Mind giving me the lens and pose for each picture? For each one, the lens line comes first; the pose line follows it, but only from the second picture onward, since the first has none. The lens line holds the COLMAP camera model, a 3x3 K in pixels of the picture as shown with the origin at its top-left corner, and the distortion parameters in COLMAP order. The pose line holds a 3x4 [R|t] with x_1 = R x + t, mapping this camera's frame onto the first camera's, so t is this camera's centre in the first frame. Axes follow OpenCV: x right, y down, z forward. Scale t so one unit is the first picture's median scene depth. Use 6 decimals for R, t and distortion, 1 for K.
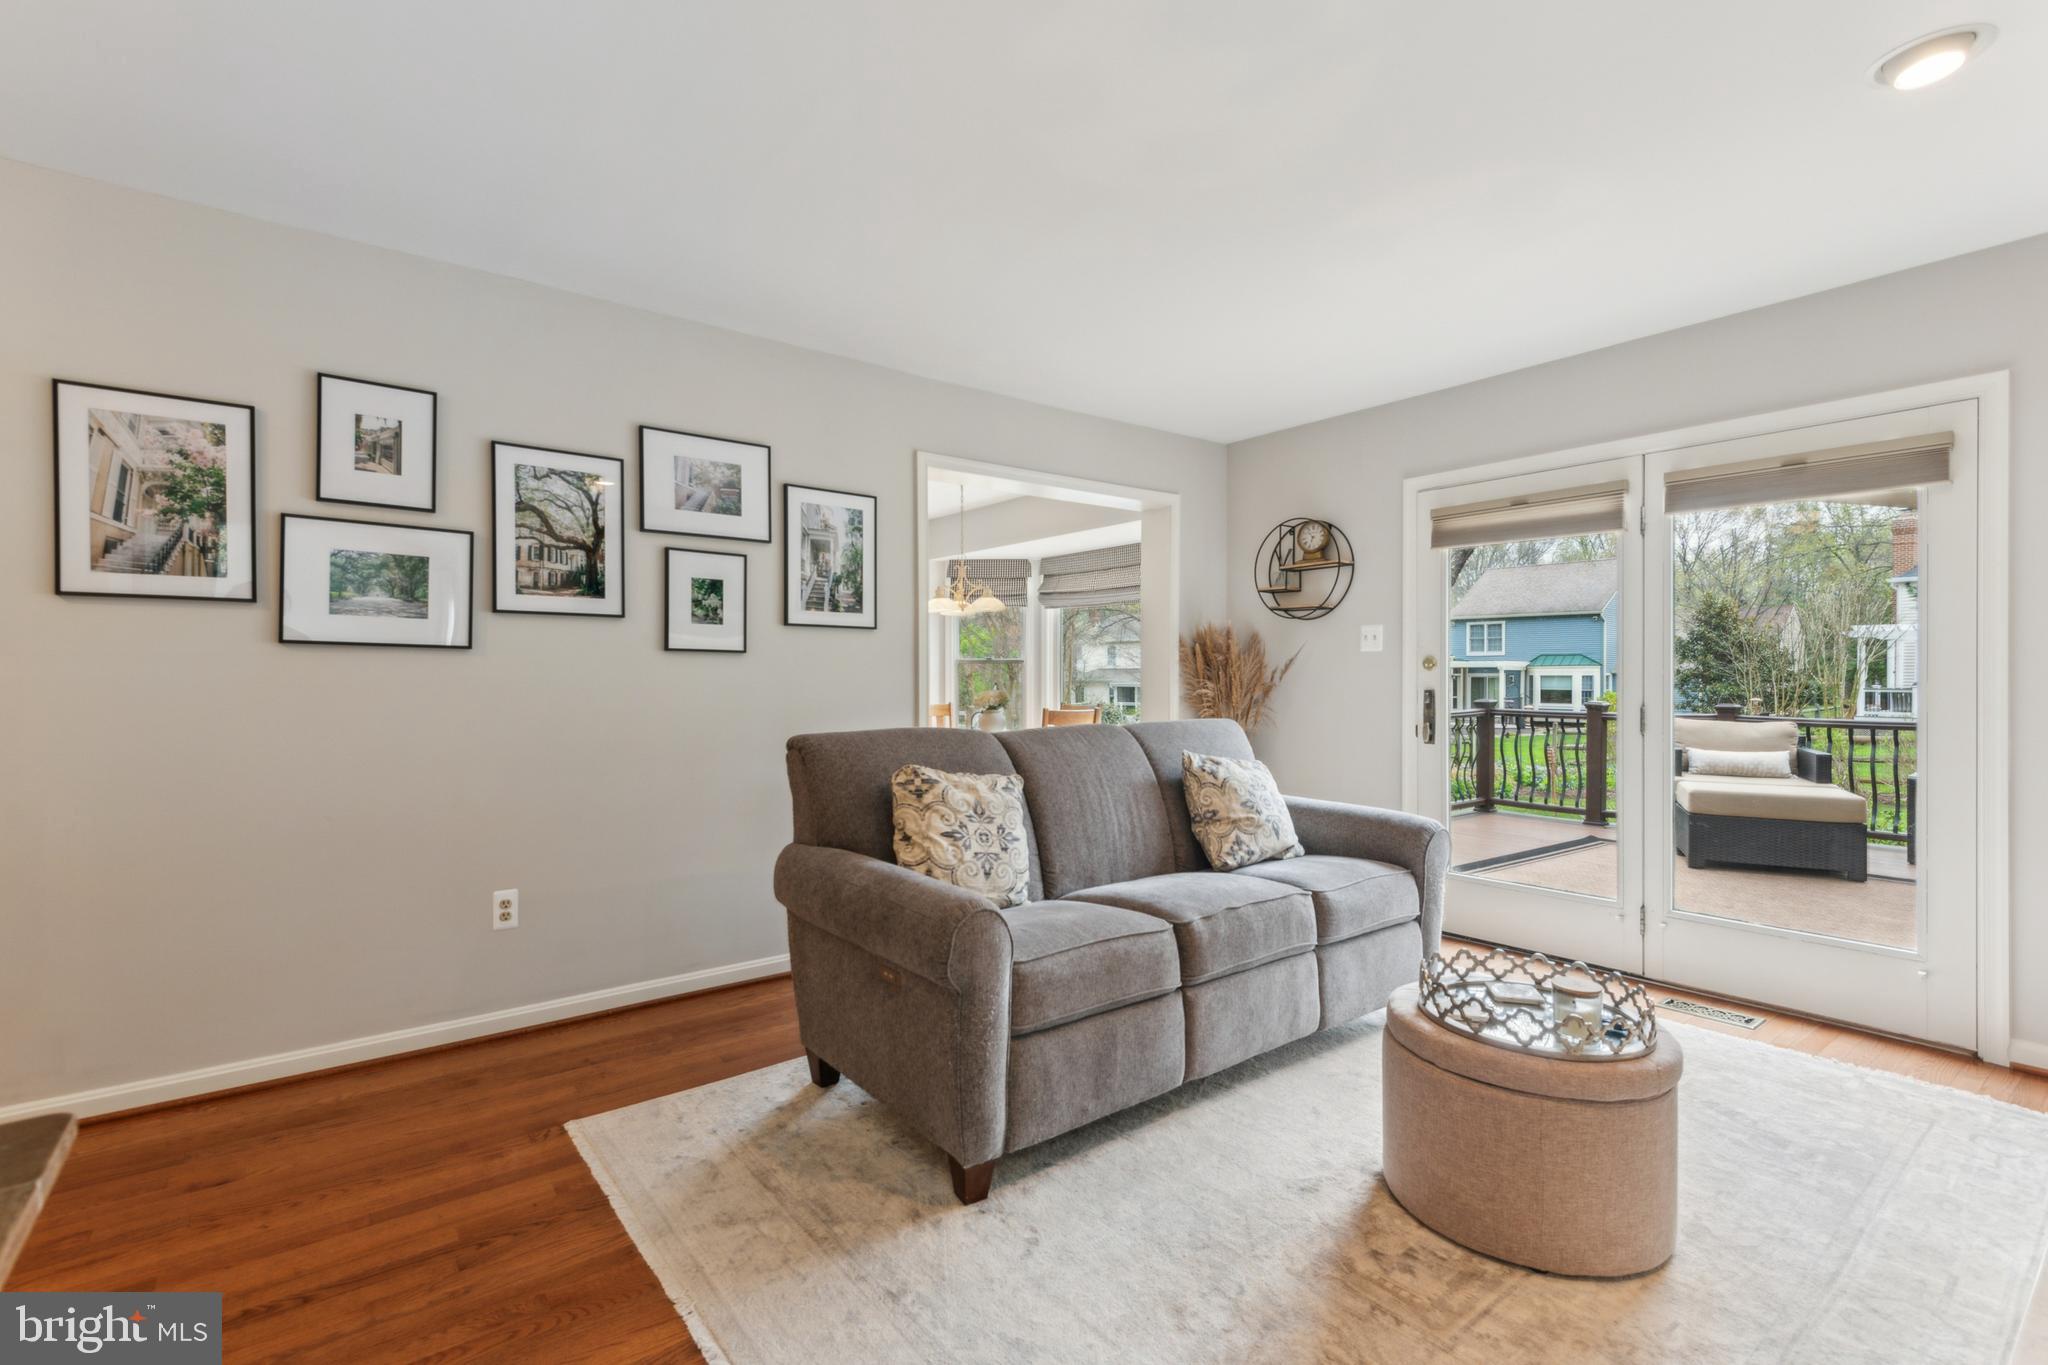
lens RADIAL K [[922.8, 0, 1011.0], [0, 922.8, 671.2], [0, 0, 1]] dist [0.016688, -0.012145]
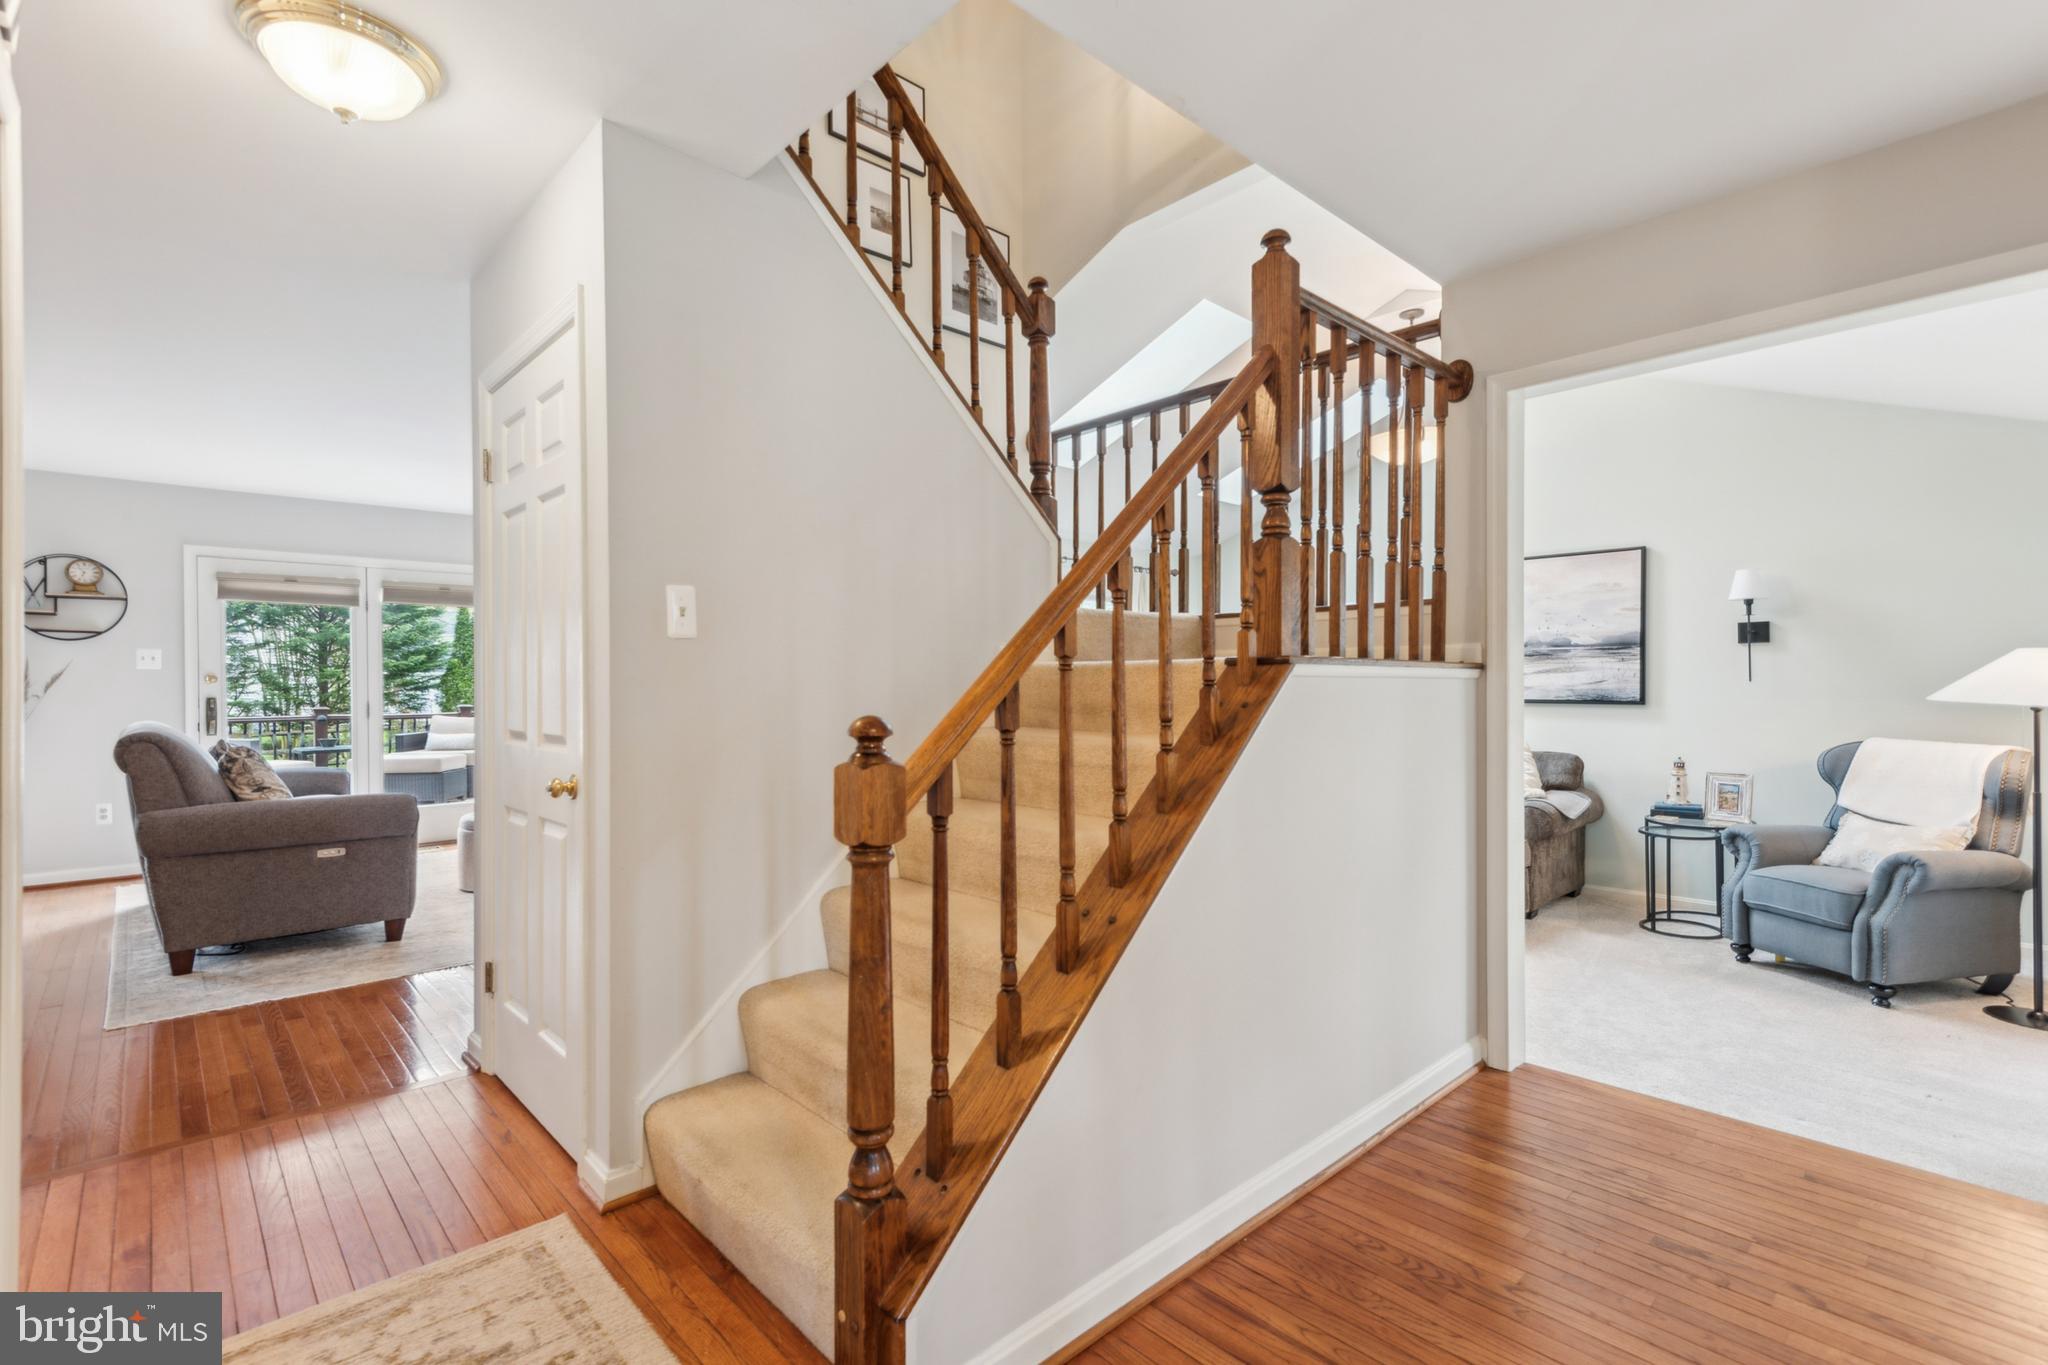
lens RADIAL K [[936.7, 0, 1006.2], [0, 936.7, 681.5], [0, 0, 1]] dist [0.020534, -0.000487]
pose [[-0.088463, 0.000666, 0.996079, -1.075029], [-0.003151, 0.999995, -0.000949, -0.007086], [-0.996074, -0.003223, -0.088461, -0.087609]]
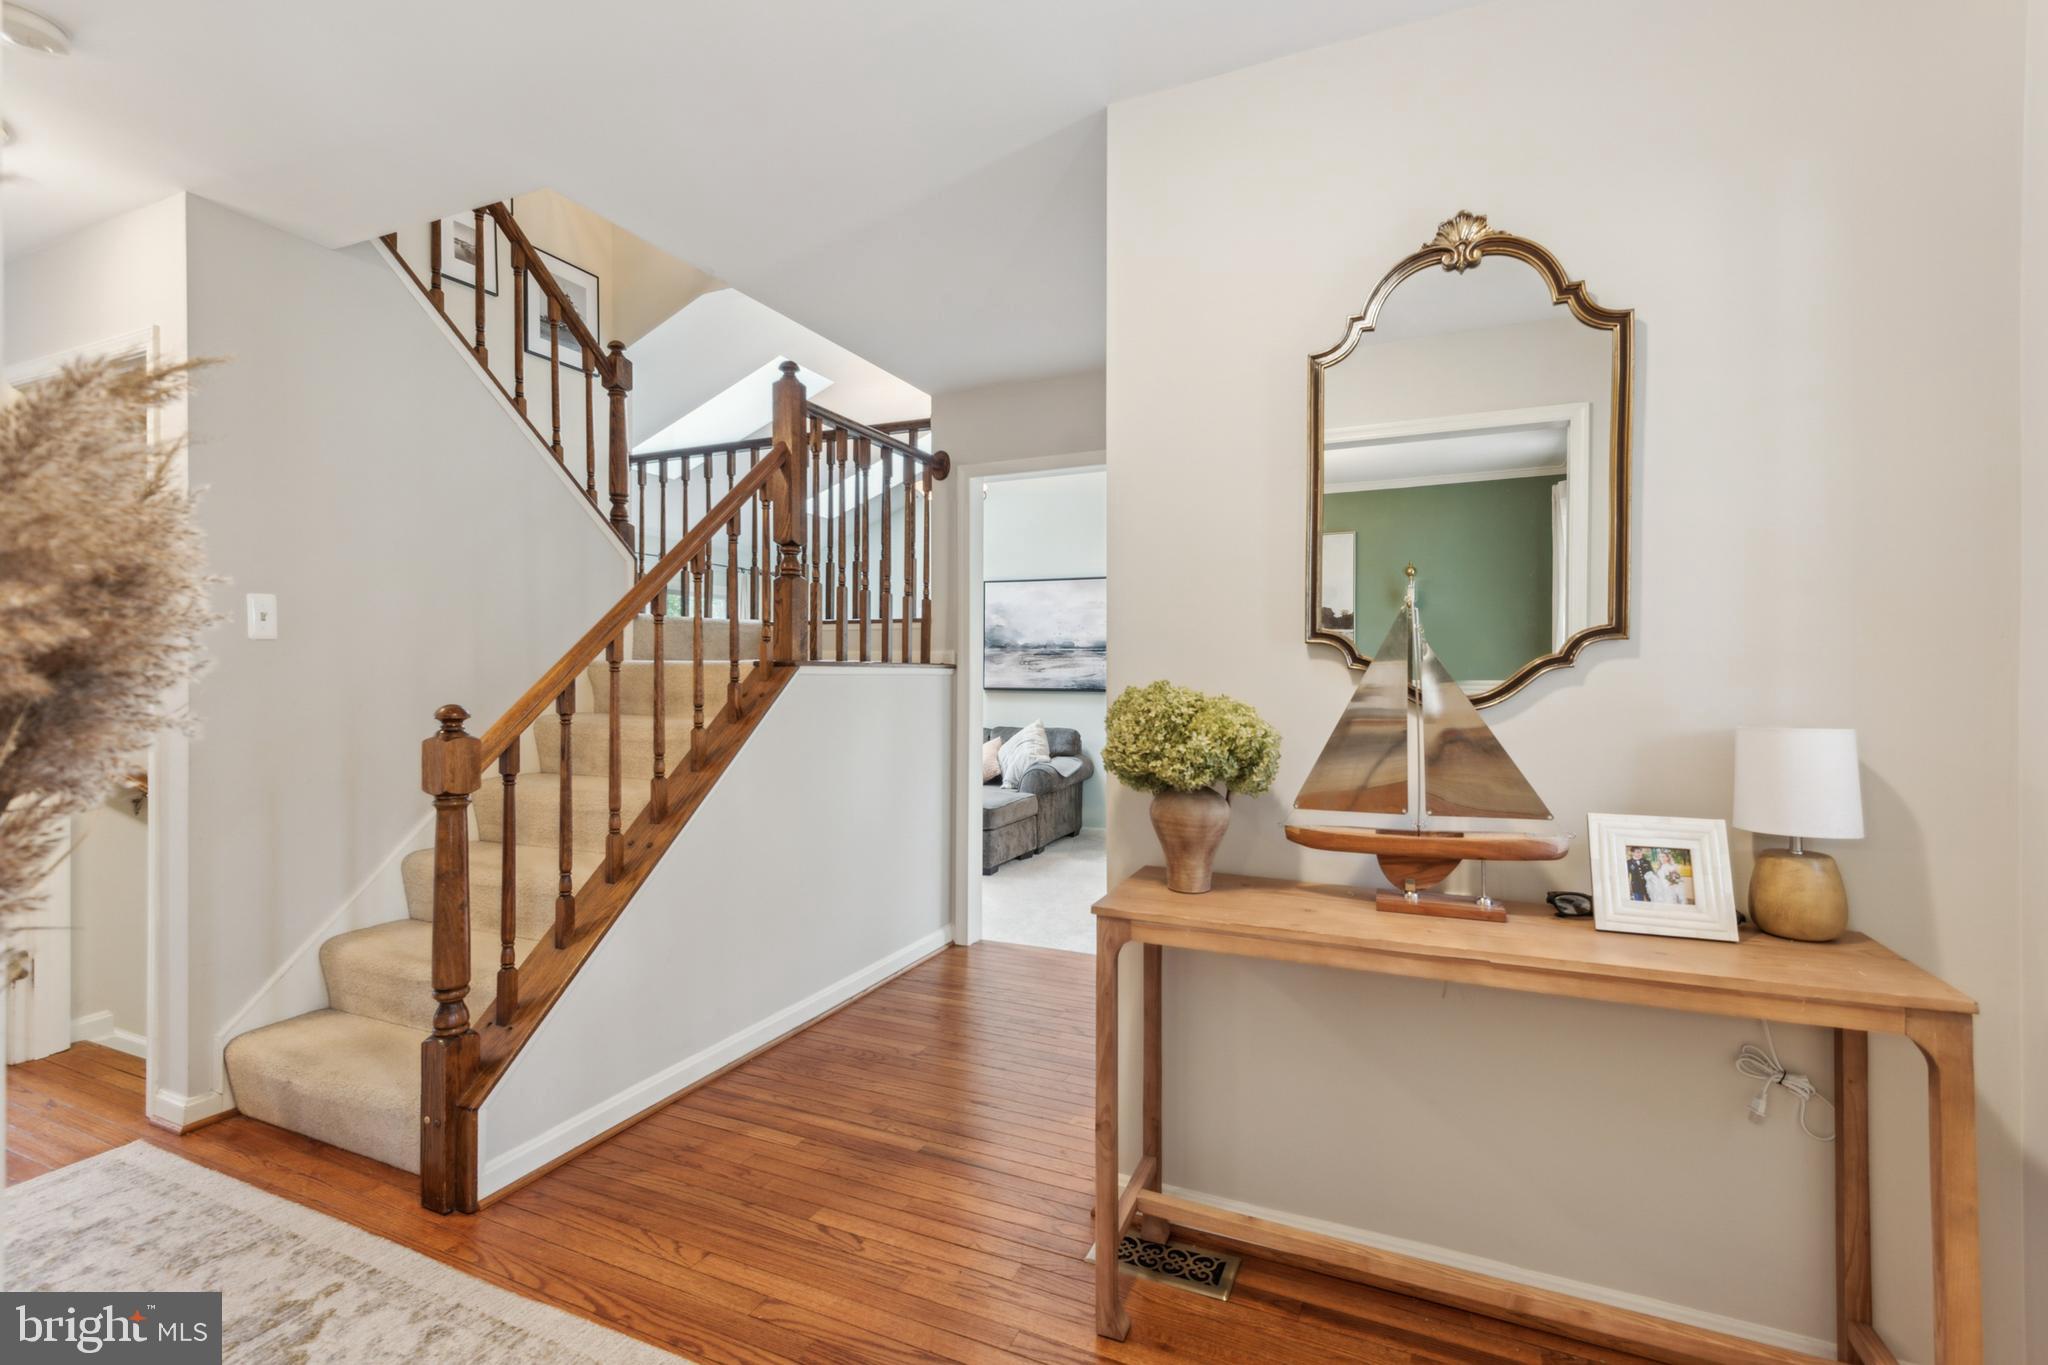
lens RADIAL K [[906.6, 0, 1026.5], [0, 906.6, 671.4], [0, 0, 1]] dist [0.012825, -0.007843]
pose [[-0.485884, -0.002694, 0.874019, -2.485871], [-0.009067, 0.999957, -0.001958, -0.050970], [-0.873976, -0.008876, -0.485888, -0.165212]]
